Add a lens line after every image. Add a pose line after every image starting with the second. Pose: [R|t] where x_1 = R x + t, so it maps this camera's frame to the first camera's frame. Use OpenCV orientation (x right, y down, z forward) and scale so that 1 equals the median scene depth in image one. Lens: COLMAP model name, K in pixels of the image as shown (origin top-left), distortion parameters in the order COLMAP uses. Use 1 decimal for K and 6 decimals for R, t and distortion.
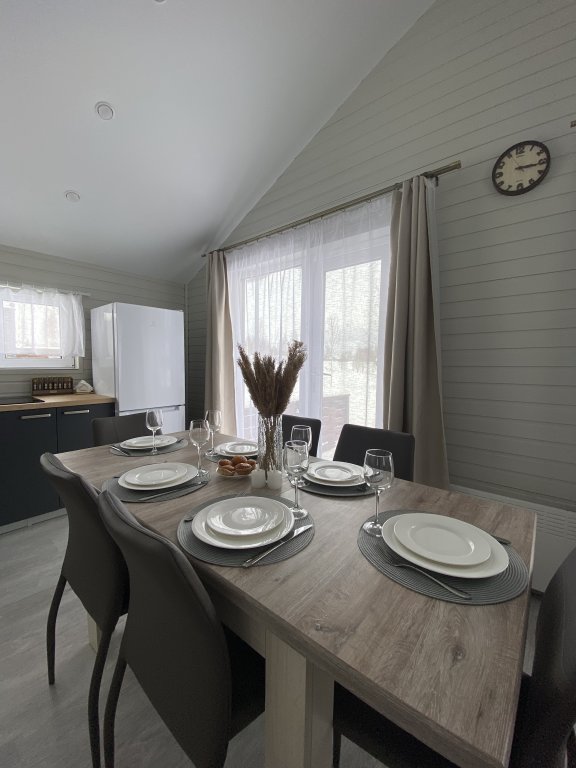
lens RADIAL K [[310.8, 0, 288.2], [0, 310.8, 382.0], [0, 0, 1]] dist [0.026461, -0.022781]
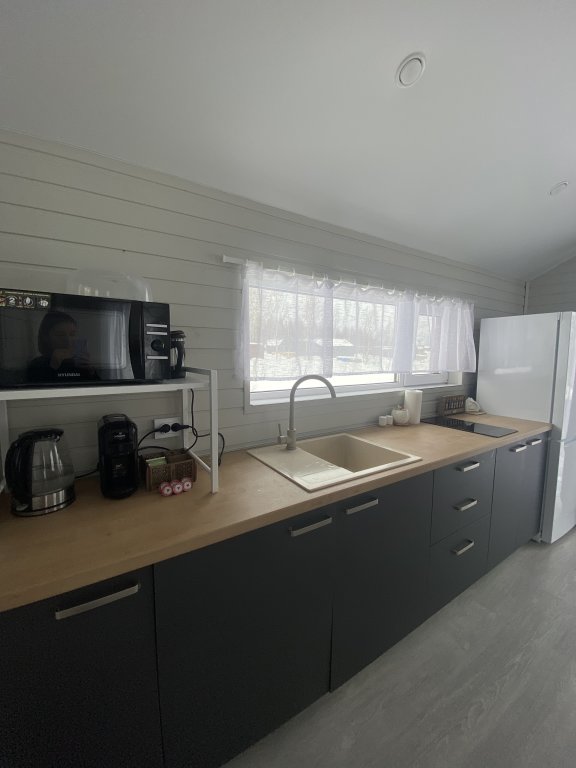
lens RADIAL K [[310.8, 0, 288.2], [0, 310.8, 382.0], [0, 0, 1]] dist [0.026461, -0.022781]
pose [[0.952447, 0.019155, -0.304101, -0.995131], [-0.011521, 0.999572, 0.026878, -0.078711], [0.304486, -0.022097, 0.952261, -0.027531]]
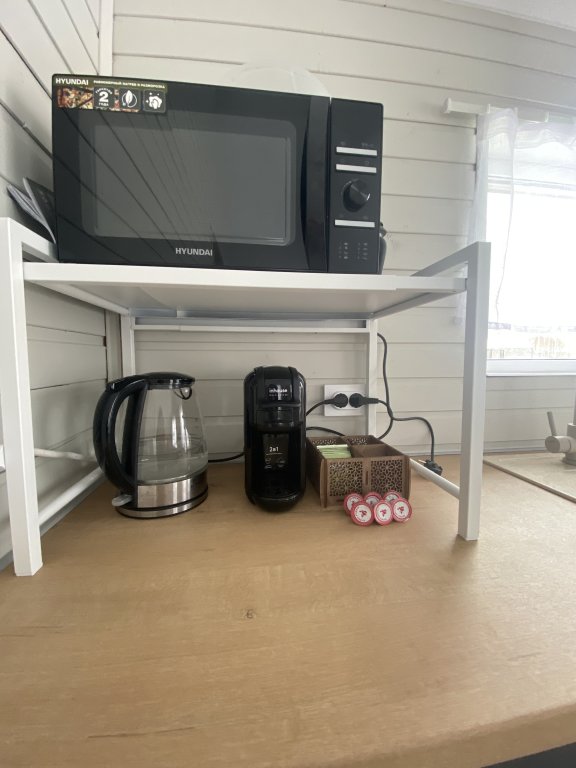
lens RADIAL K [[310.8, 0, 288.2], [0, 310.8, 382.0], [0, 0, 1]] dist [0.026461, -0.022781]
pose [[0.729279, 0.034603, -0.683341, -1.170923], [-0.028774, 0.999388, 0.019899, -0.008301], [0.683611, 0.005150, 0.729828, 0.136709]]
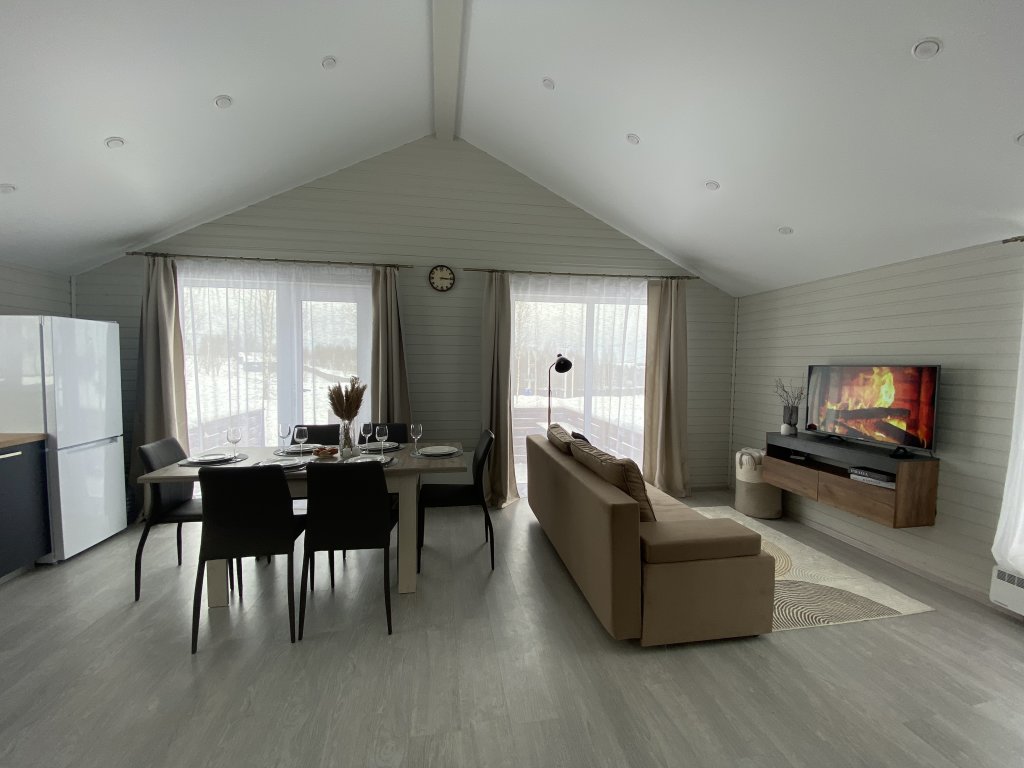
lens RADIAL K [[414.4, 0, 505.2], [0, 414.4, 386.3], [0, 0, 1]] dist [0.026461, -0.022781]
pose [[0.658958, -0.041479, 0.751035, -0.581800], [0.041340, 0.998966, 0.018900, -0.041673], [-0.751042, 0.018594, 0.659992, -0.591918]]
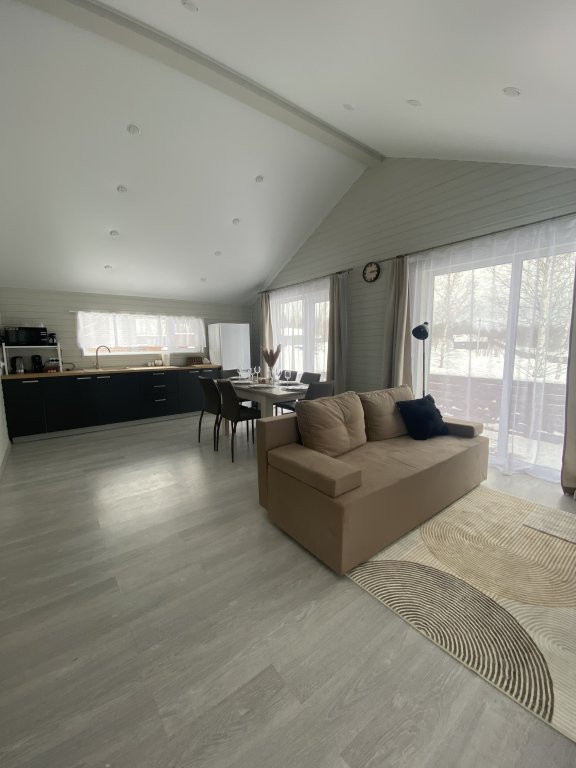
lens RADIAL K [[306.3, 0, 285.2], [0, 306.3, 384.7], [0, 0, 1]] dist [0.025356, -0.021496]
pose [[0.974605, 0.011534, -0.223634, 0.402894], [0.004726, 0.997391, 0.072036, 0.033361], [0.223881, -0.071264, 0.972008, -1.072518]]
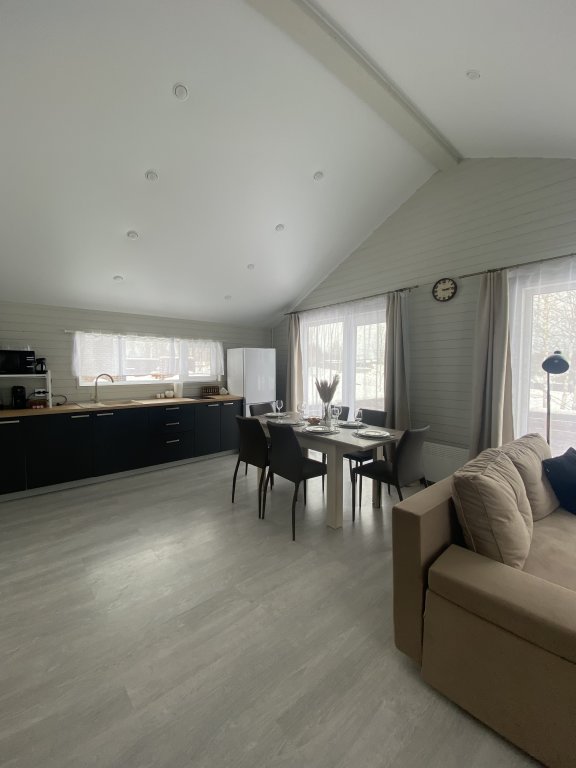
lens RADIAL K [[306.3, 0, 285.2], [0, 306.3, 384.7], [0, 0, 1]] dist [0.025356, -0.021496]
pose [[0.984563, 0.000287, -0.175028, 0.026282], [-0.001421, 0.999979, -0.006356, -0.013402], [0.175022, 0.006506, 0.984543, -0.805499]]
